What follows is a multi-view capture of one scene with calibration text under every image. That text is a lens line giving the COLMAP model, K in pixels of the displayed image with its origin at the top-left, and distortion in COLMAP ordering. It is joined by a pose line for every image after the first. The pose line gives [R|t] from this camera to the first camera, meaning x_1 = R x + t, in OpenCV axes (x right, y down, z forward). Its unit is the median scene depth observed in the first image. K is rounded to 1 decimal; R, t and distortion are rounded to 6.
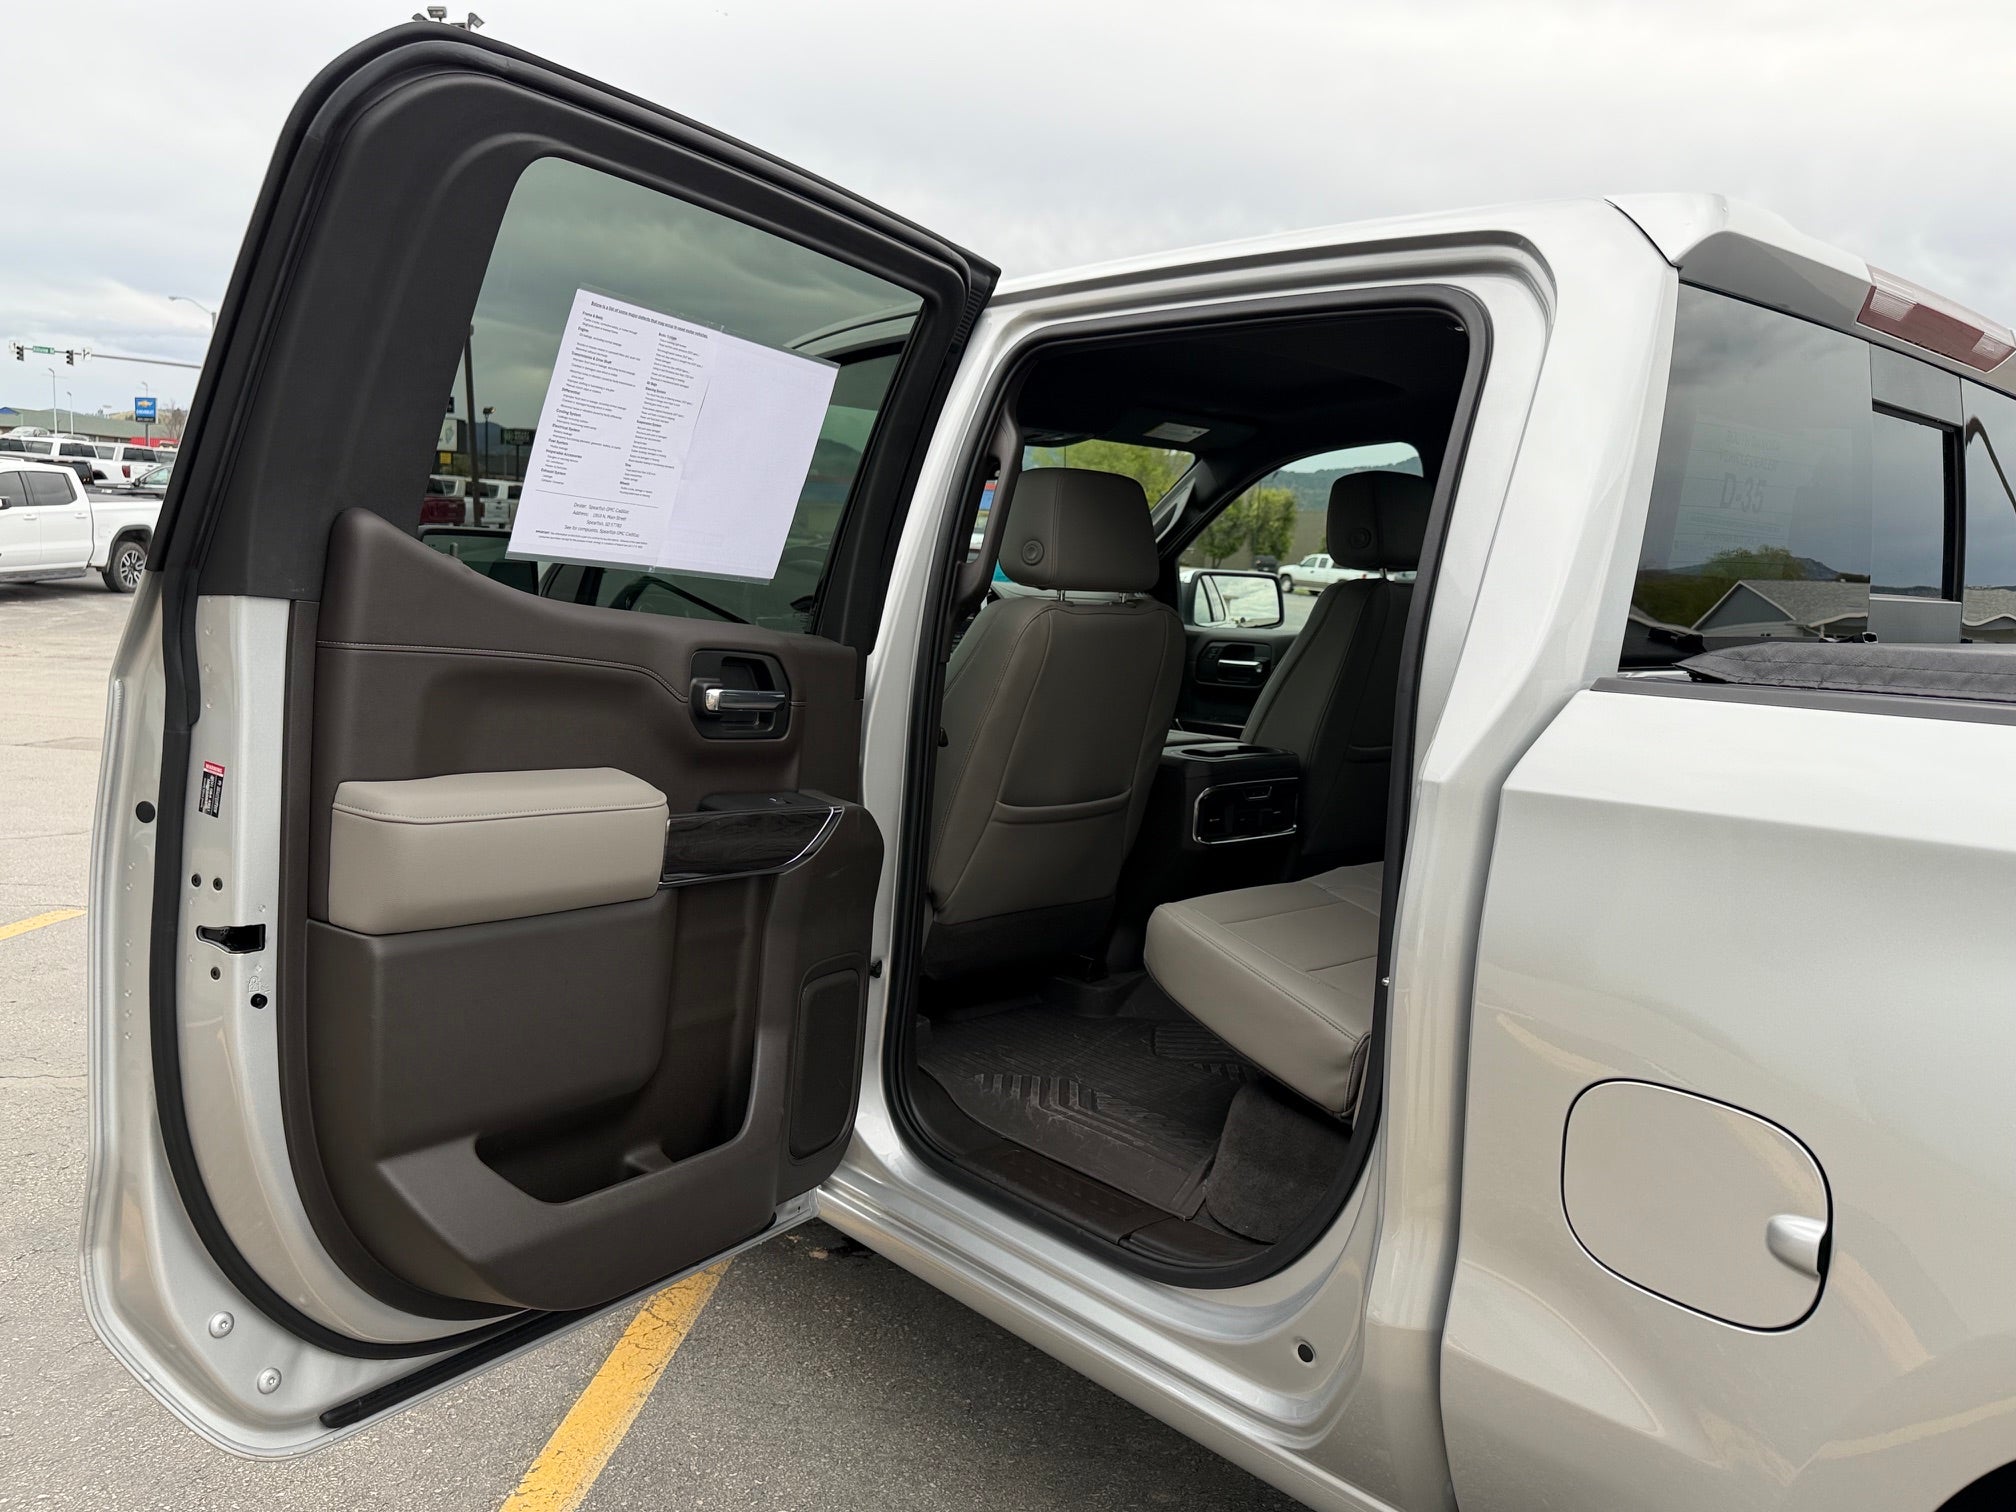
lens RADIAL K [[1502.5, 0, 1008.0], [0, 1502.5, 756.0], [0, 0, 1]] dist [0.077414, -0.000615]
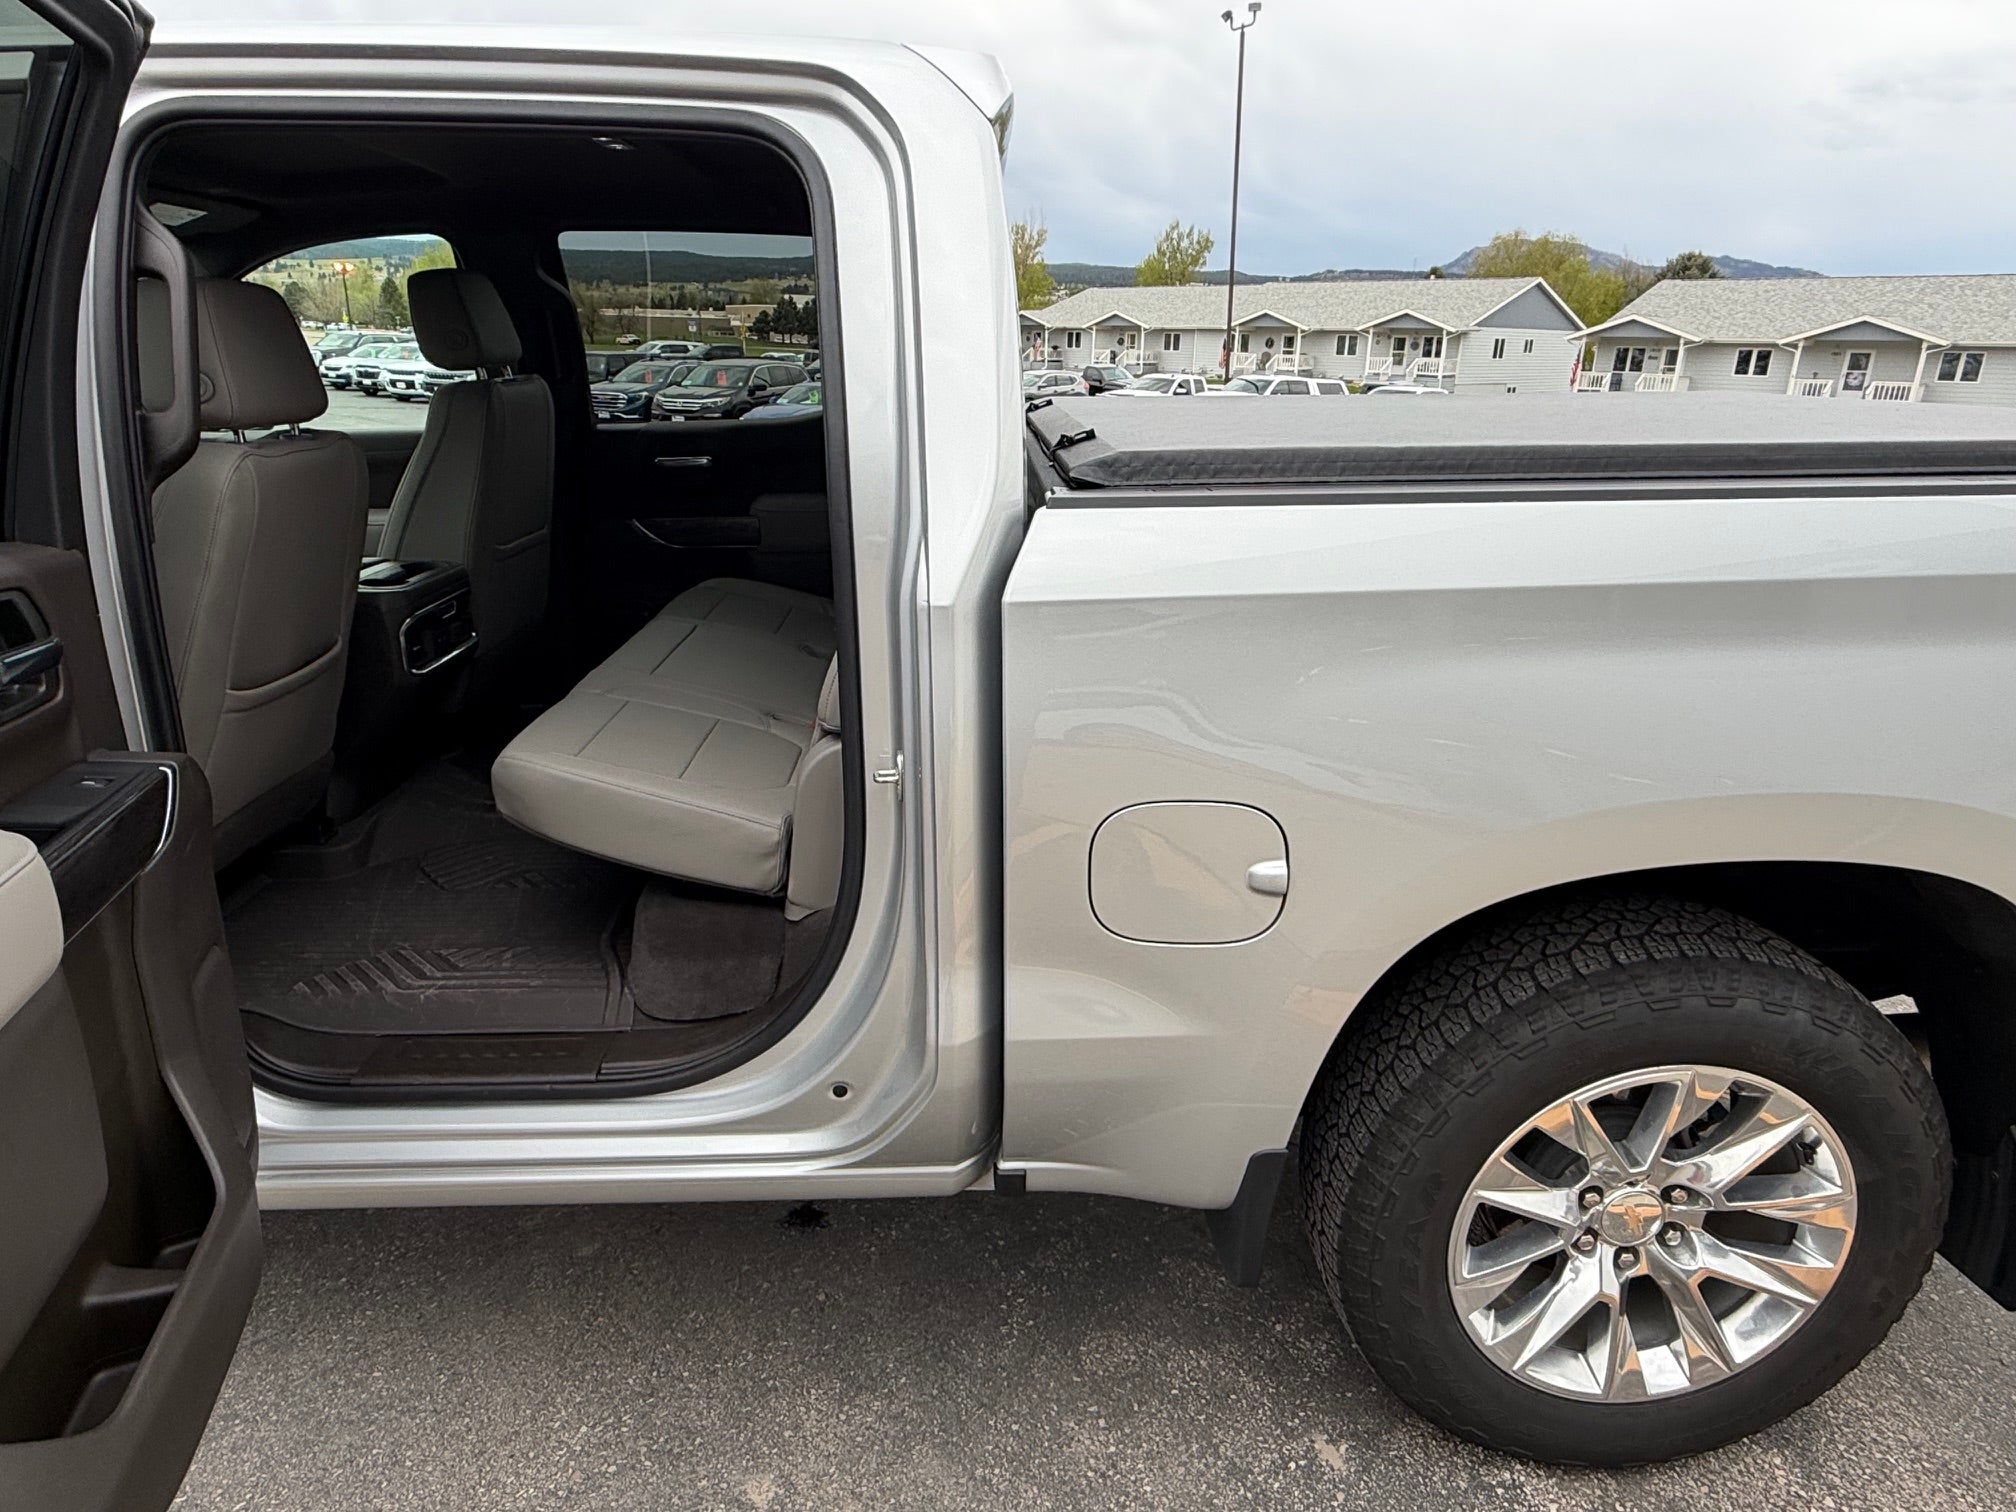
lens RADIAL K [[1202.2, 0, 1002.4], [0, 1202.2, 745.2], [0, 0, 1]] dist [-0.001471, 0.000436]
pose [[0.653609, -0.283208, 0.701846, -0.220155], [0.122159, 0.954665, 0.271462, -0.076109], [-0.746908, -0.091693, 0.658575, 0.226548]]
